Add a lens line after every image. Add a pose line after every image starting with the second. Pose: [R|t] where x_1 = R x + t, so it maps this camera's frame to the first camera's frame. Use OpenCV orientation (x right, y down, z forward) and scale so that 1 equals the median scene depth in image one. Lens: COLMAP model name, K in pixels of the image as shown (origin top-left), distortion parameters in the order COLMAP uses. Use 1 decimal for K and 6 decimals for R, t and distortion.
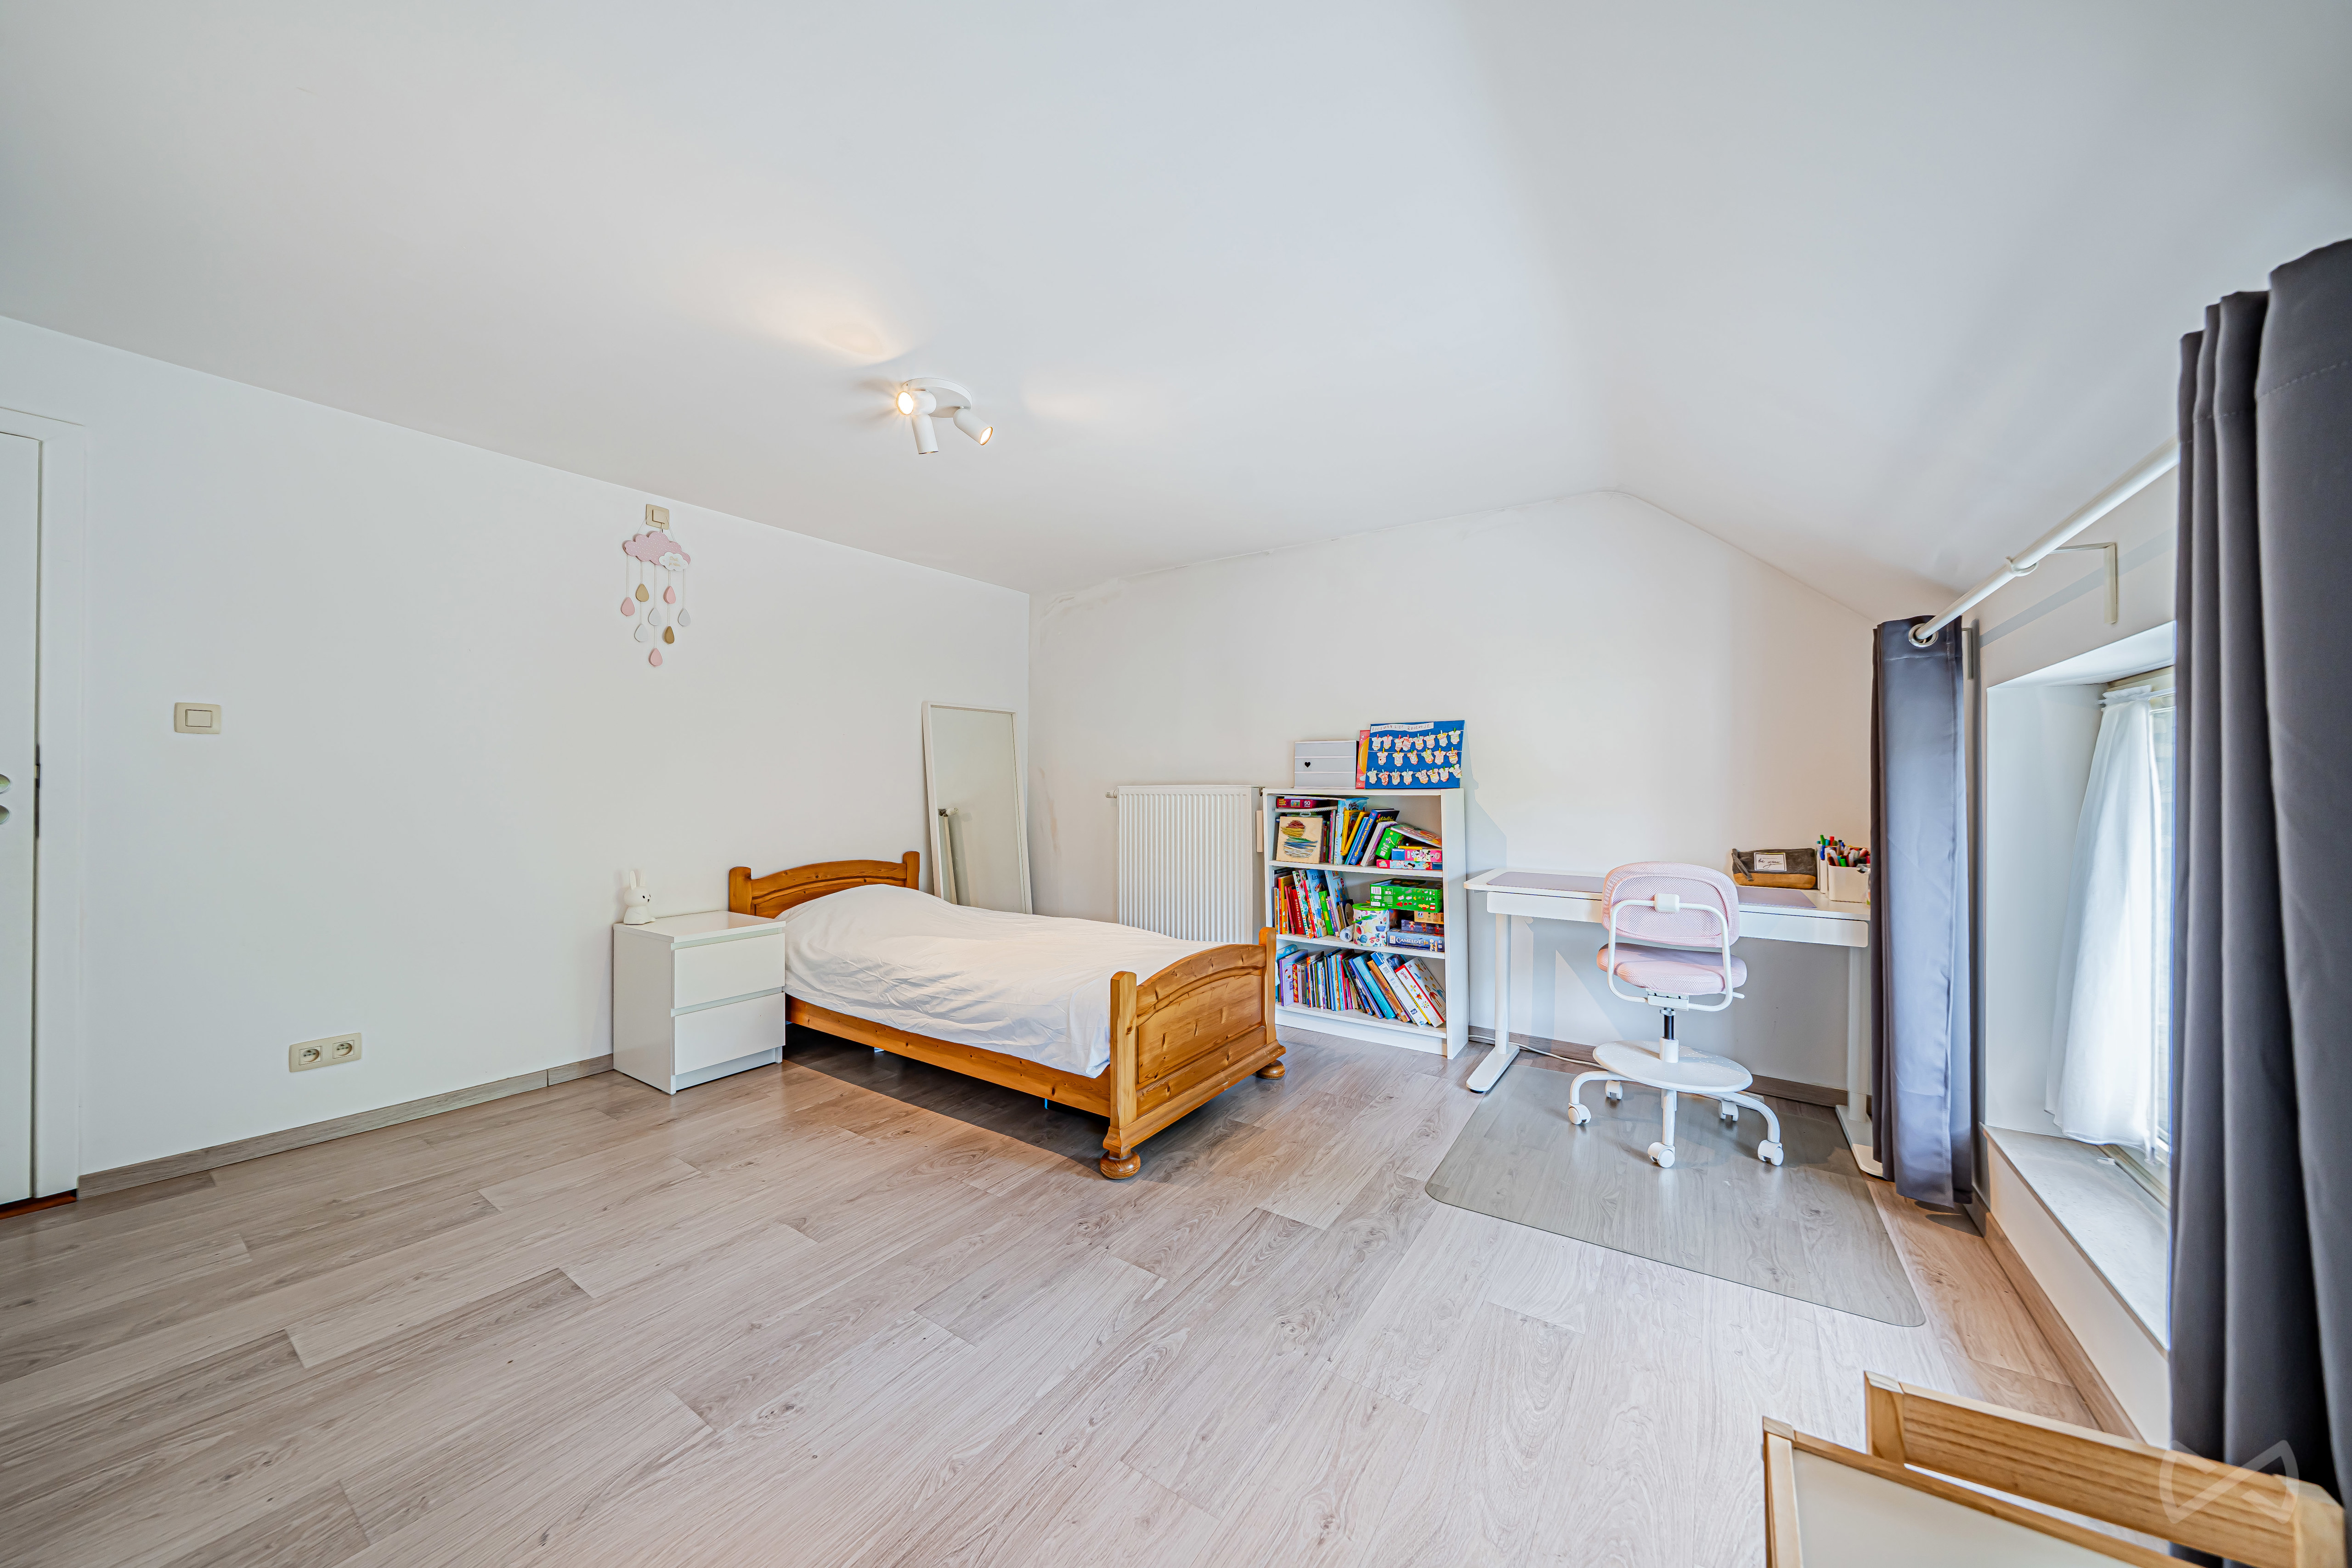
lens RADIAL K [[799.9, 0, 1154.8], [0, 799.9, 786.0], [0, 0, 1]] dist [-0.007226, 0.000190]
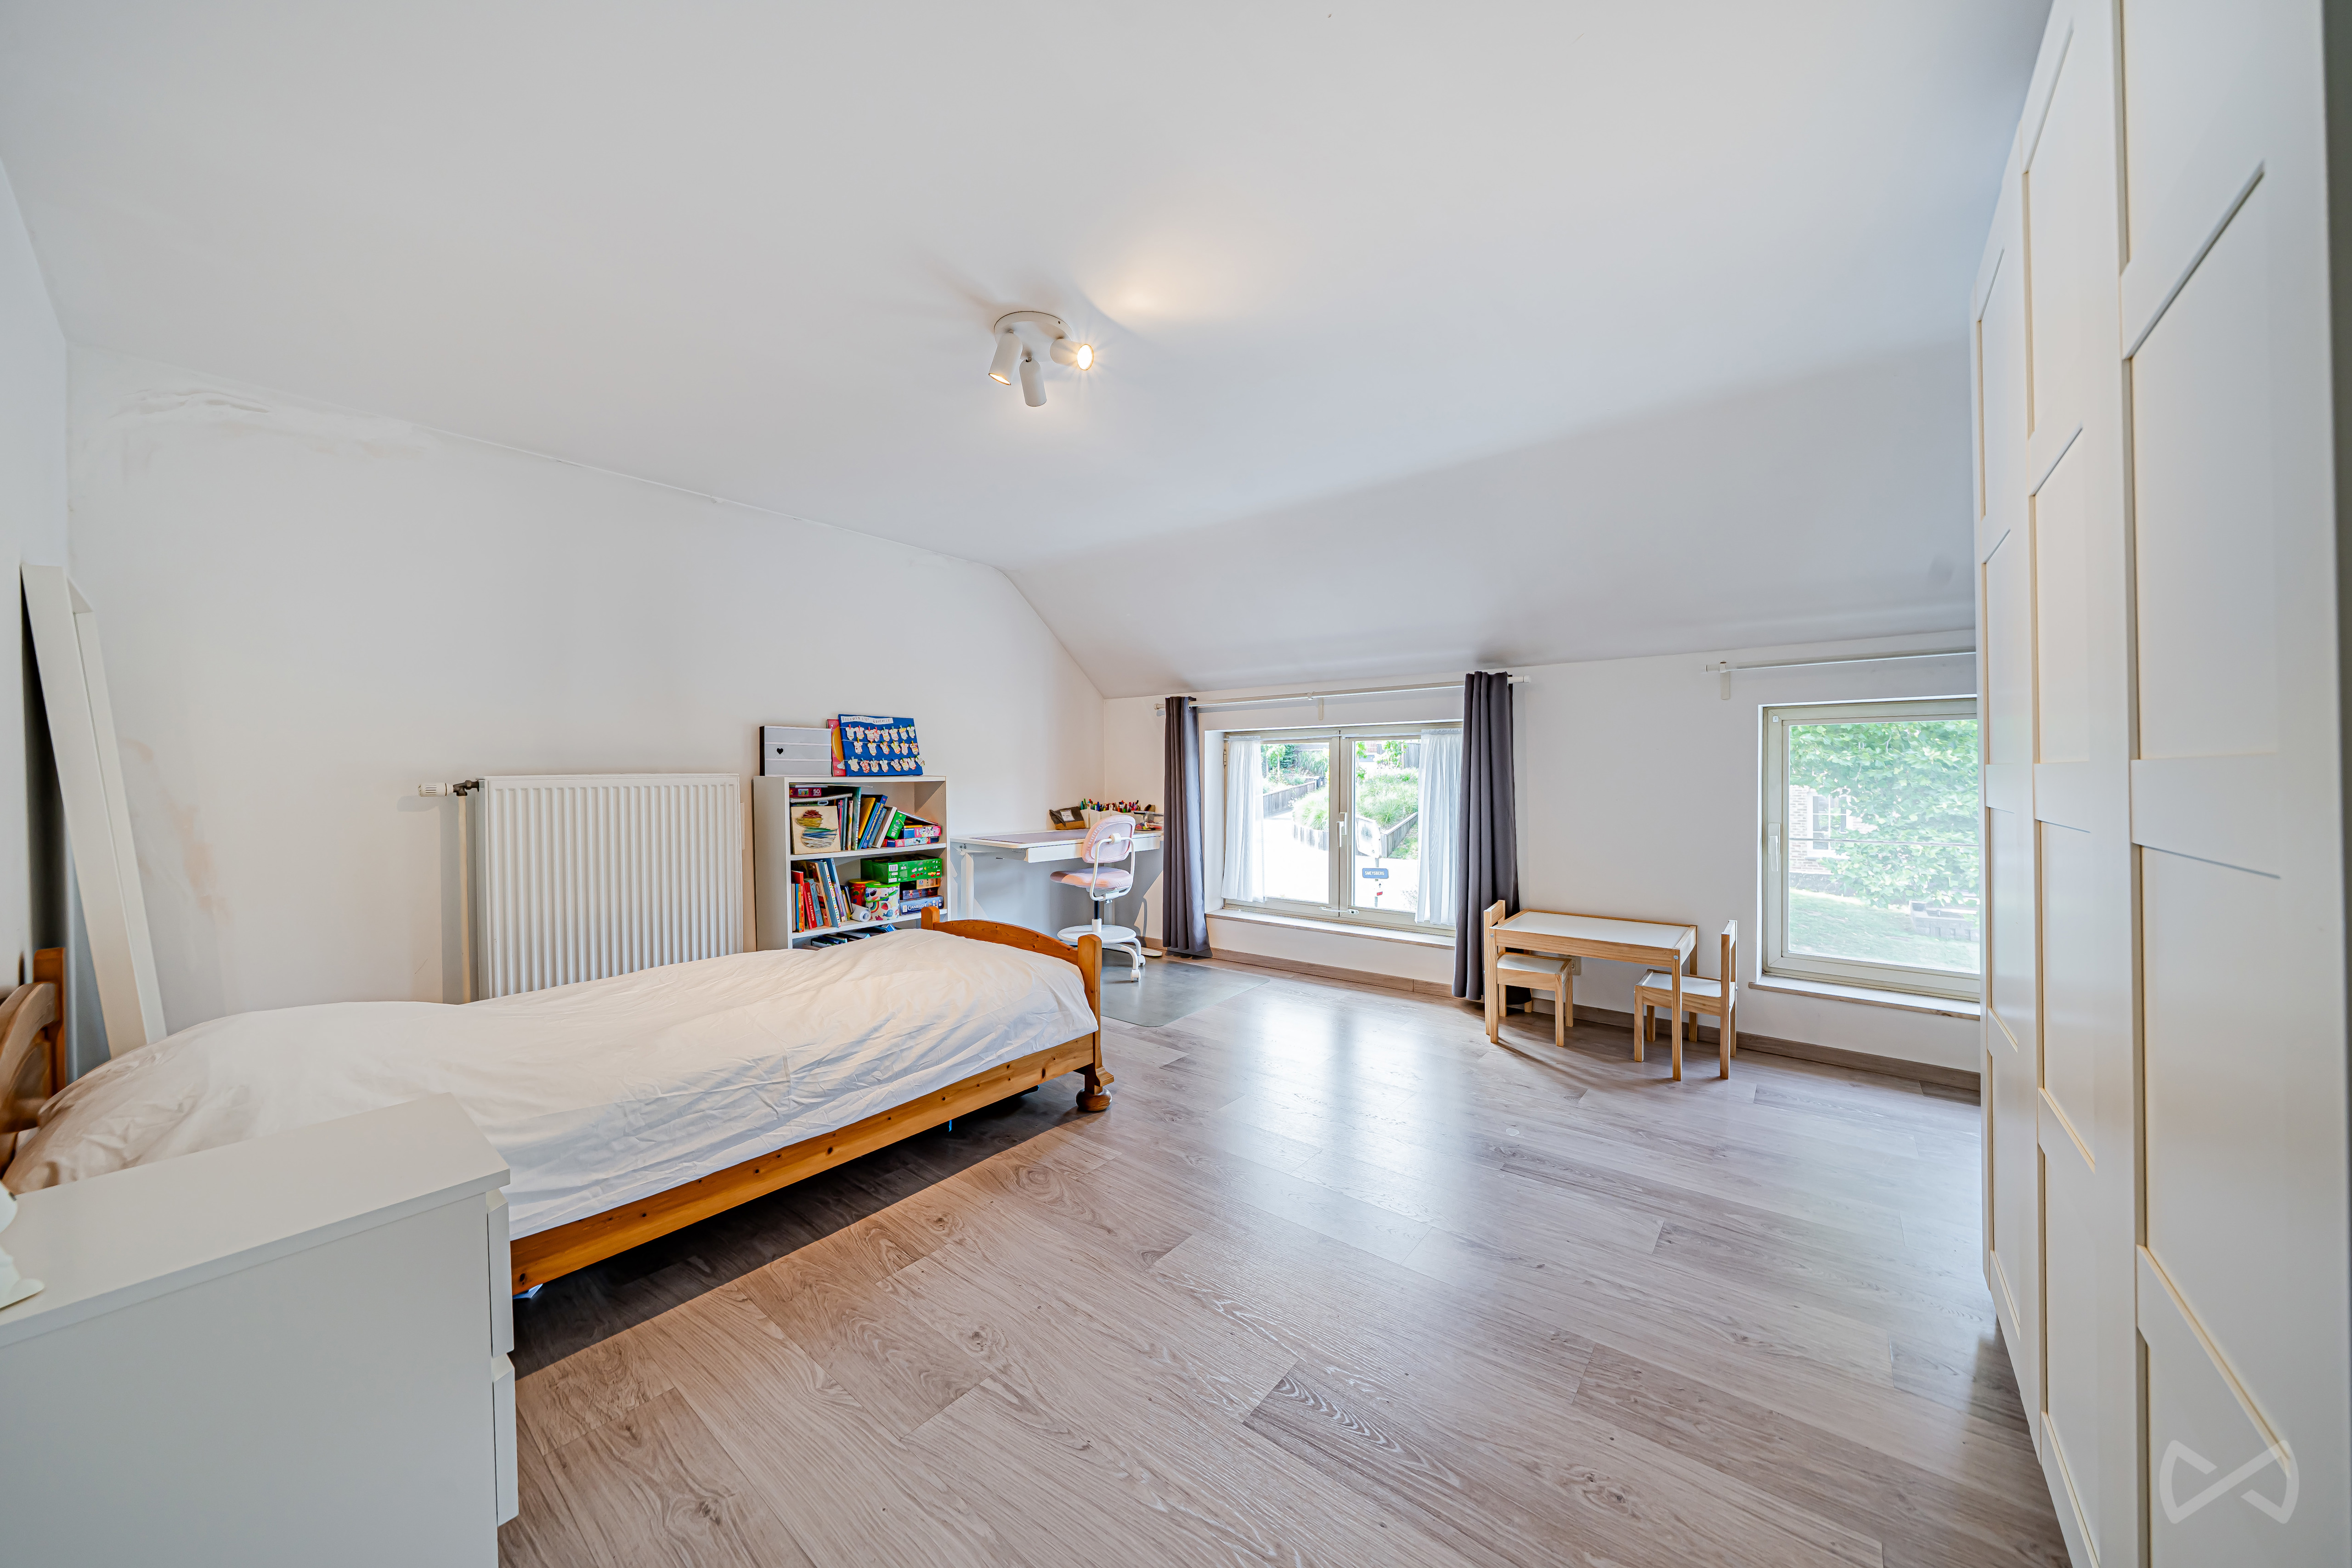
lens RADIAL K [[799.9, 0, 1154.8], [0, 799.9, 786.0], [0, 0, 1]] dist [-0.007226, 0.000190]
pose [[0.091694, -0.021474, 0.995556, -0.782941], [0.003761, 0.999768, 0.021218, -0.004823], [-0.995780, 0.001799, 0.091753, 0.531428]]
